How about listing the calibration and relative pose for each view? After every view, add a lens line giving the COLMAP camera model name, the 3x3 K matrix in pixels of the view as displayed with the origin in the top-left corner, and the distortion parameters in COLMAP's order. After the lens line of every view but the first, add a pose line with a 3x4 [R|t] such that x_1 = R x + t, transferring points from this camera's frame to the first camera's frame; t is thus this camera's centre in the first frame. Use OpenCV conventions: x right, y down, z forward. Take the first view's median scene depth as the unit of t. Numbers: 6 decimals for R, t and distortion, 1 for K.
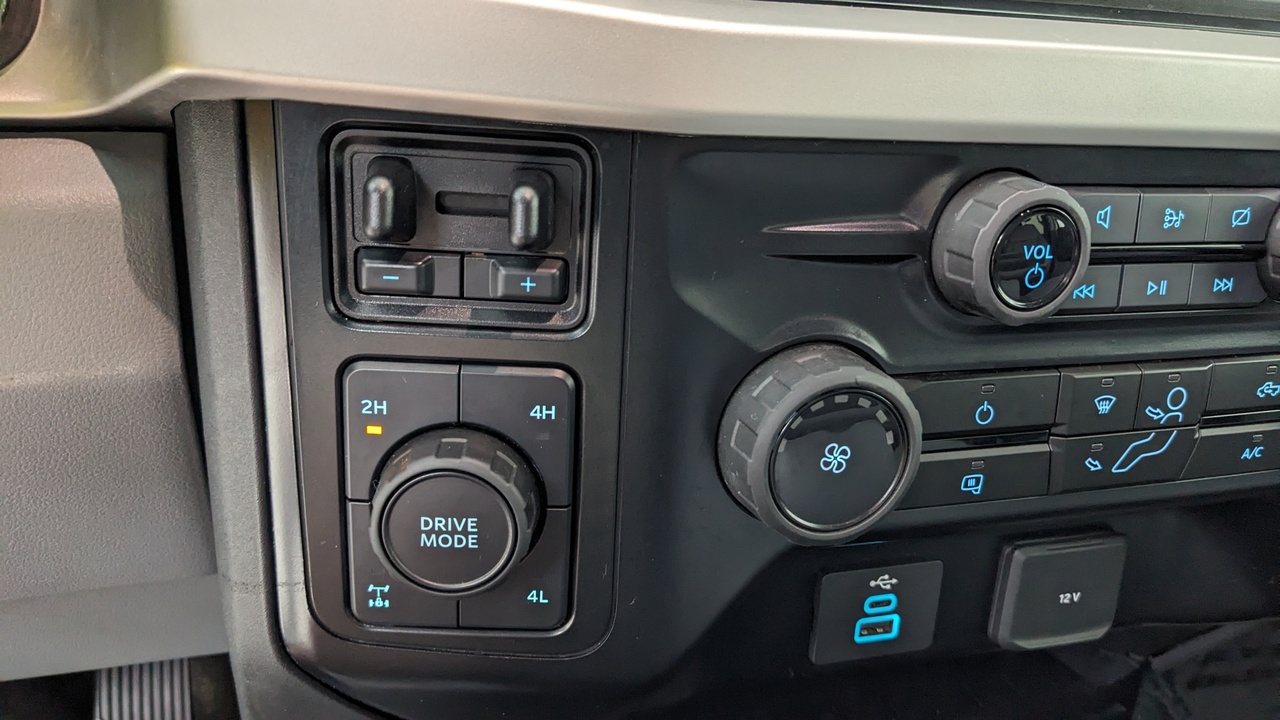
lens RADIAL K [[1022.8, 0, 640.0], [0, 1022.8, 360.0], [0, 0, 1]] dist [0.069991, -0.137199]
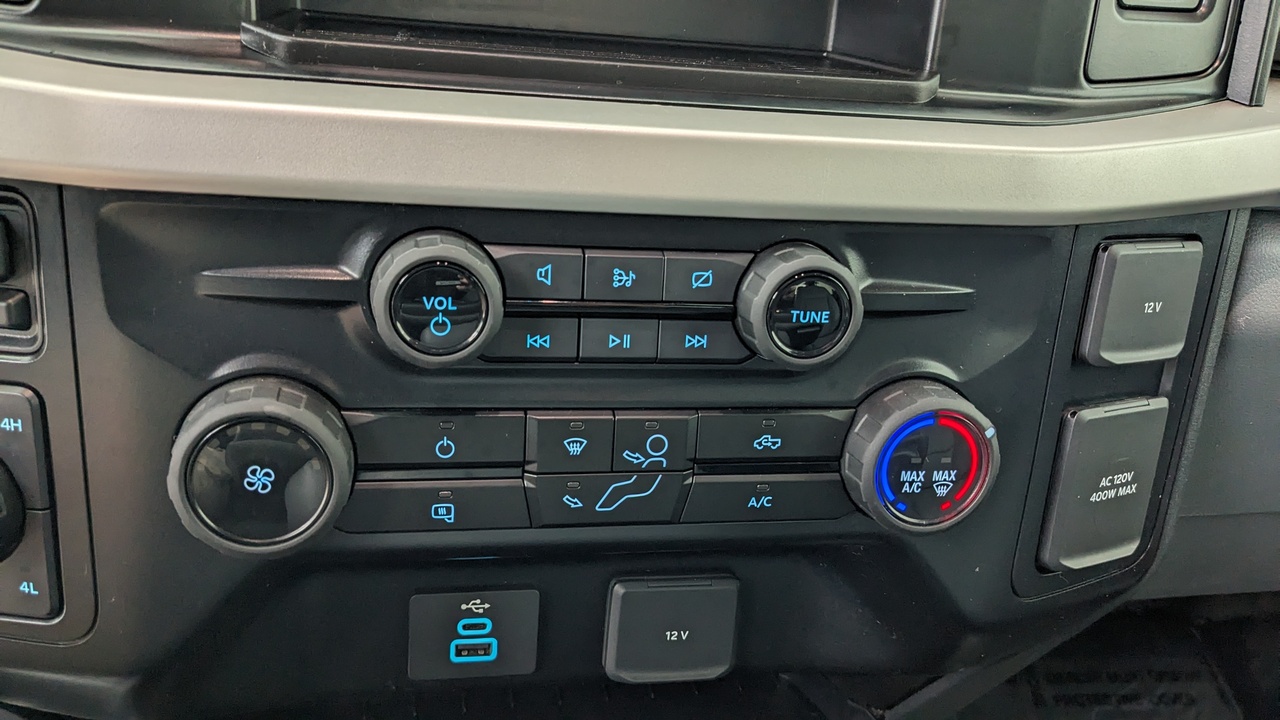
lens RADIAL K [[1019.7, 0, 611.0], [0, 1019.7, 363.2], [0, 0, 1]] dist [0.079919, -0.148603]
pose [[0.993569, 0.046316, -0.103324, 0.594921], [-0.049663, 0.998314, -0.030054, -0.013889], [0.101758, 0.034992, 0.994194, -0.066896]]
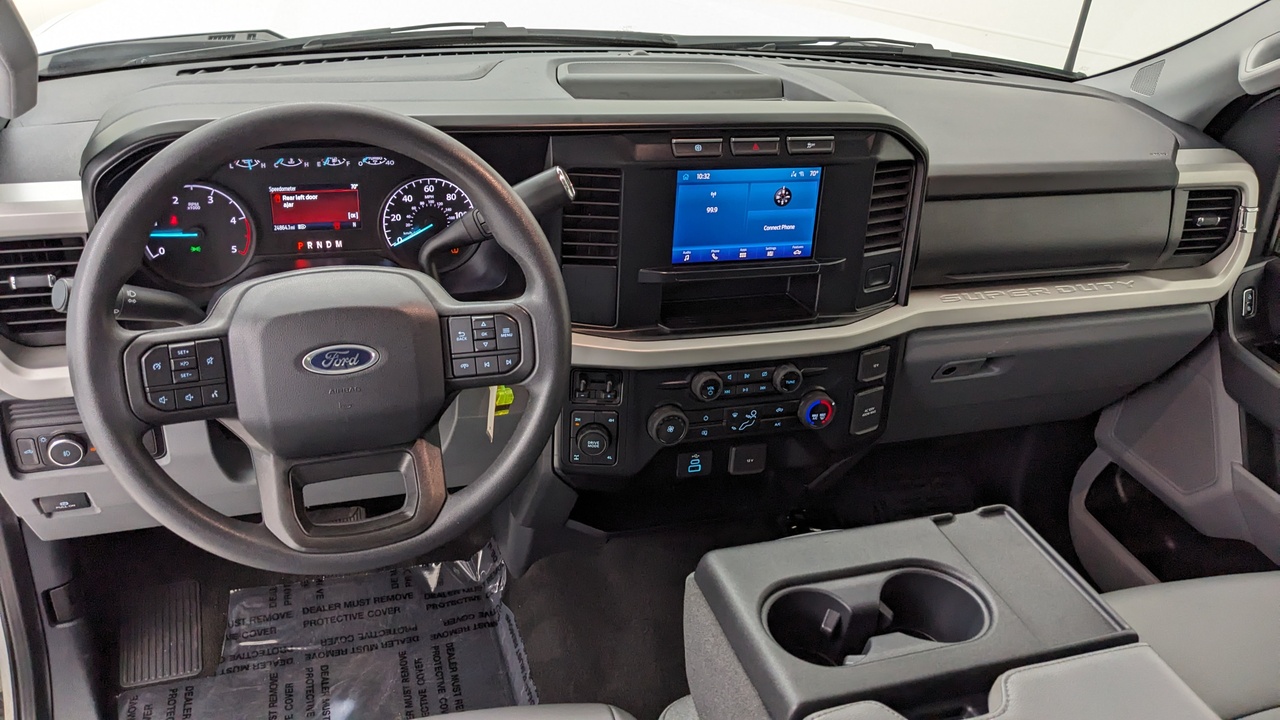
lens RADIAL K [[1022.8, 0, 640.0], [0, 1022.8, 360.0], [0, 0, 1]] dist [0.069991, -0.137199]
pose [[0.999963, -0.002211, 0.008300, 0.003008], [0.001420, 0.995556, 0.094158, -0.612283], [-0.008471, -0.094142, 0.995523, -3.385724]]
